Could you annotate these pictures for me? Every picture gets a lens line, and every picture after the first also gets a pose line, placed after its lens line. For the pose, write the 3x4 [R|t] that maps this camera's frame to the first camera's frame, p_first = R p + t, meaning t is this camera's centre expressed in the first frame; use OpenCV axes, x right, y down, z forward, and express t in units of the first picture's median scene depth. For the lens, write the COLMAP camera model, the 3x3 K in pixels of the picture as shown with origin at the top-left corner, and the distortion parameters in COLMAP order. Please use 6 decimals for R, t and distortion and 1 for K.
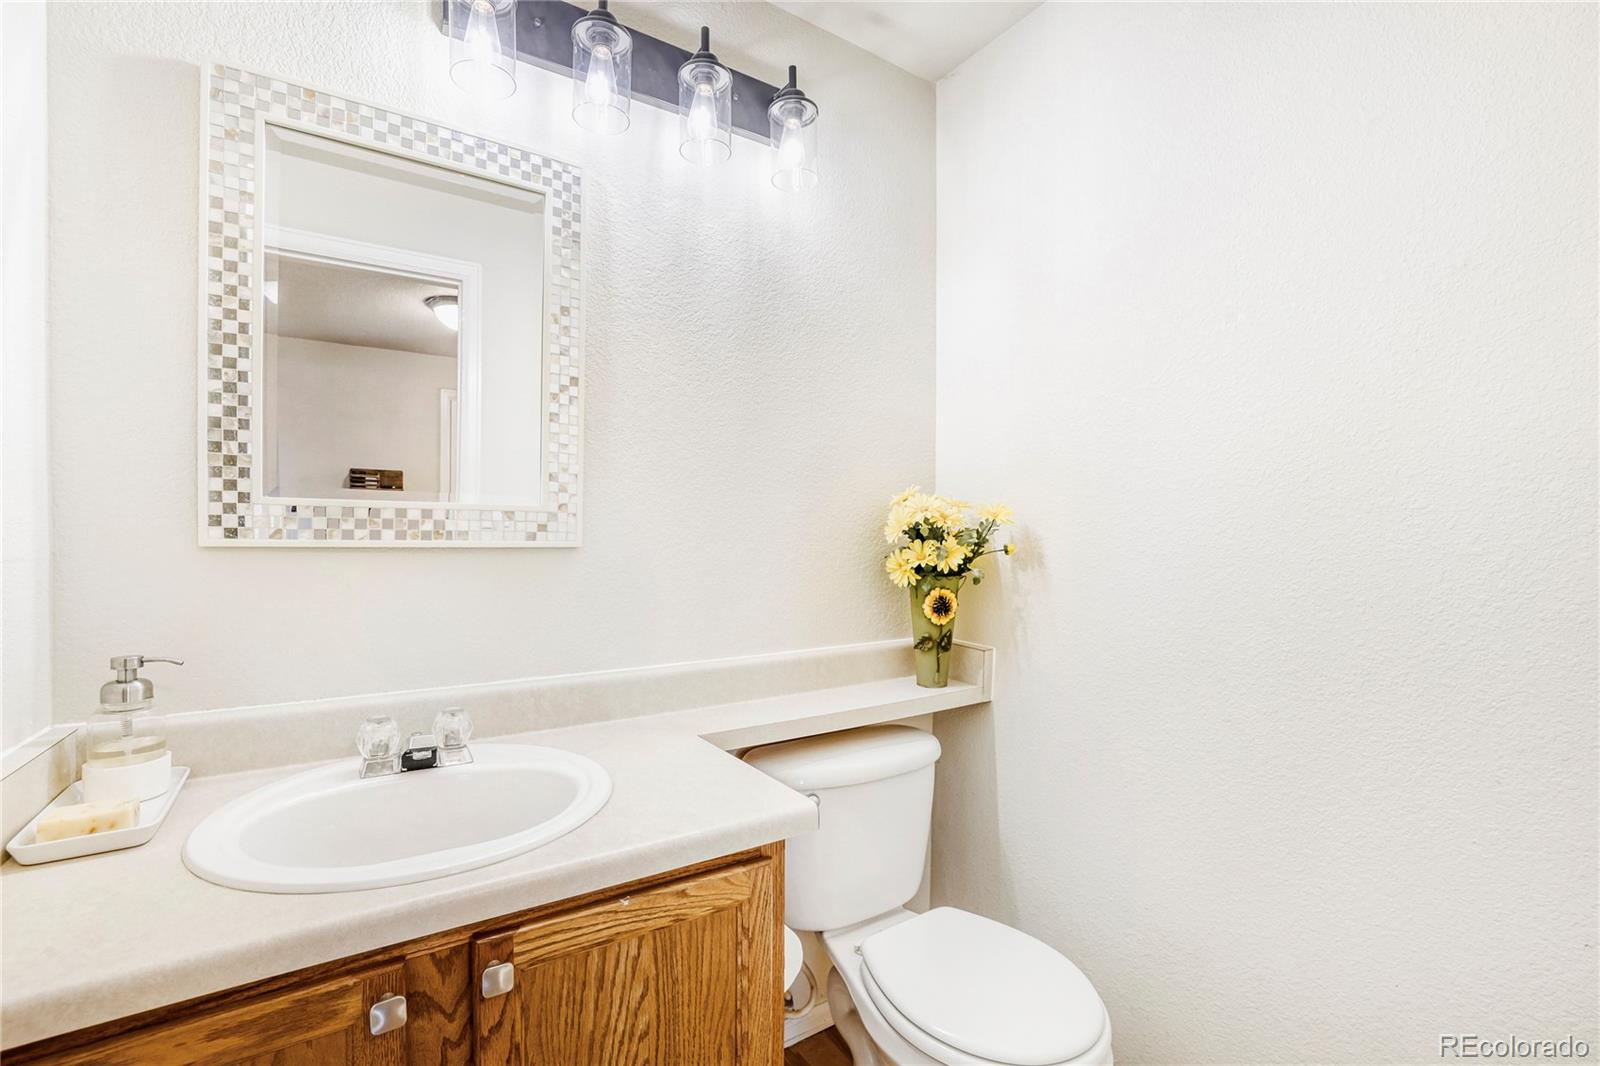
lens RADIAL K [[688.6, 0, 778.2], [0, 688.6, 539.7], [0, 0, 1]] dist [-0.045946, 0.015405]
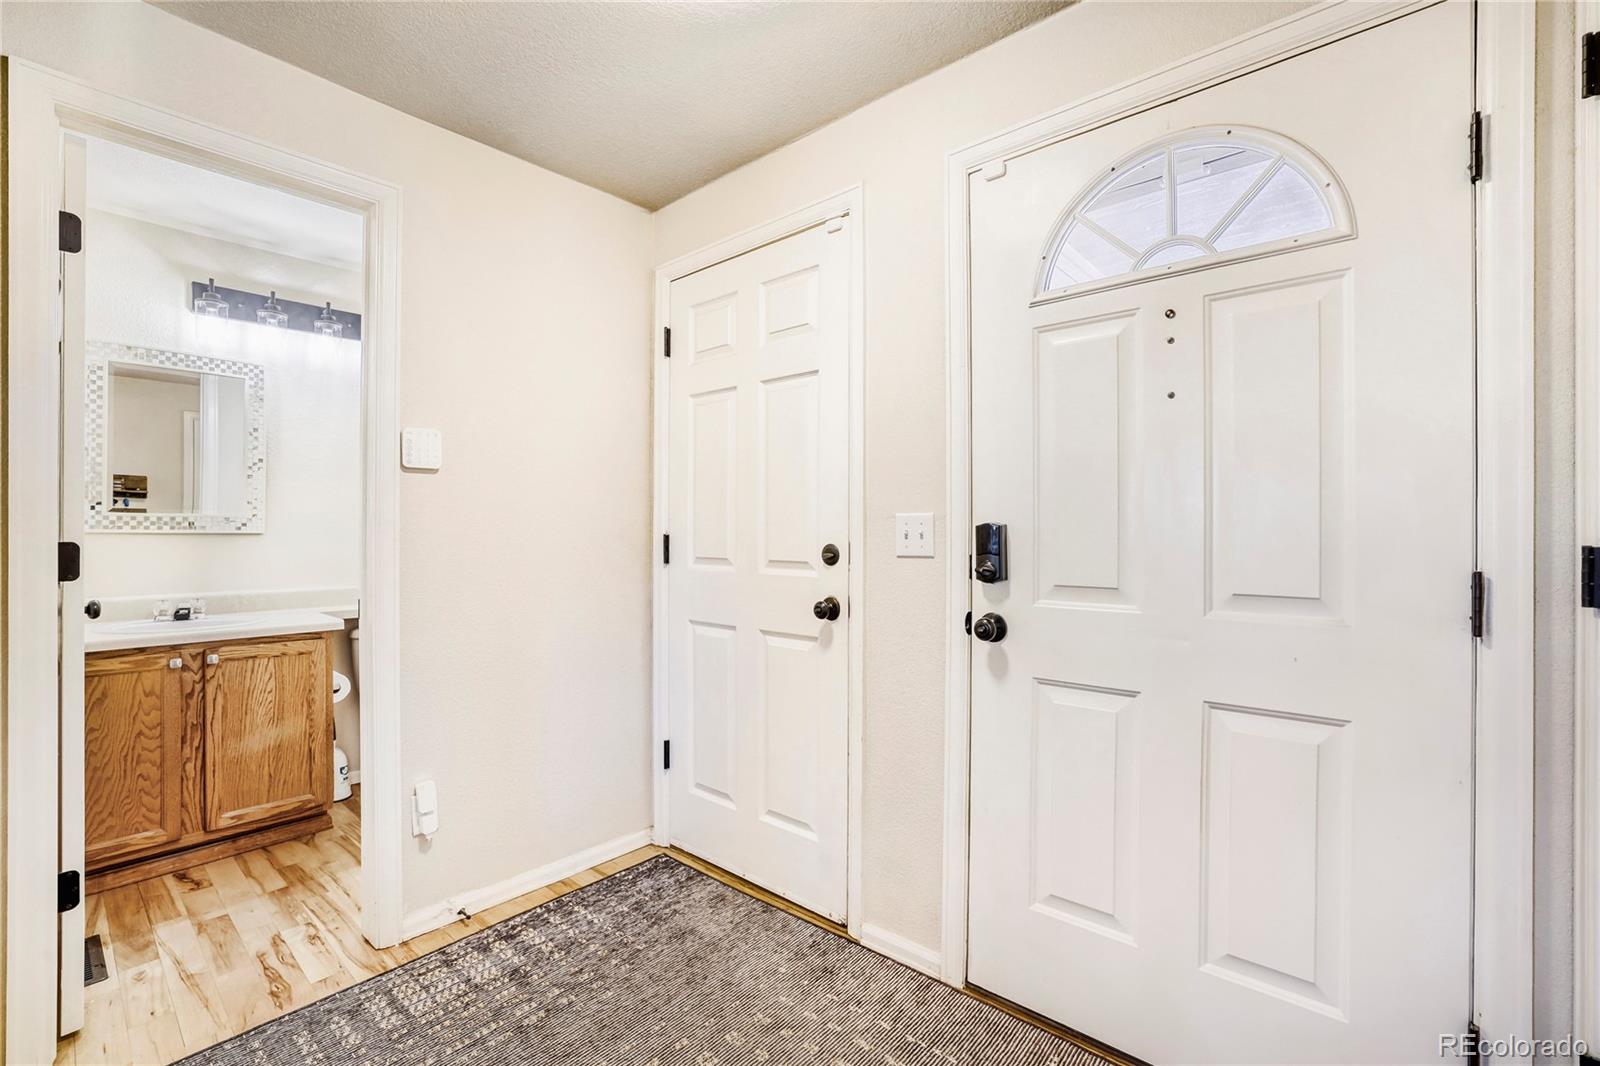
lens RADIAL K [[697.5, 0, 792.7], [0, 697.5, 531.9], [0, 0, 1]] dist [-0.048951, 0.017730]
pose [[0.961346, 0.000837, 0.275341, 0.900713], [0.000421, 0.999990, -0.004508, 0.019559], [-0.275342, 0.004449, 0.961336, -1.922181]]
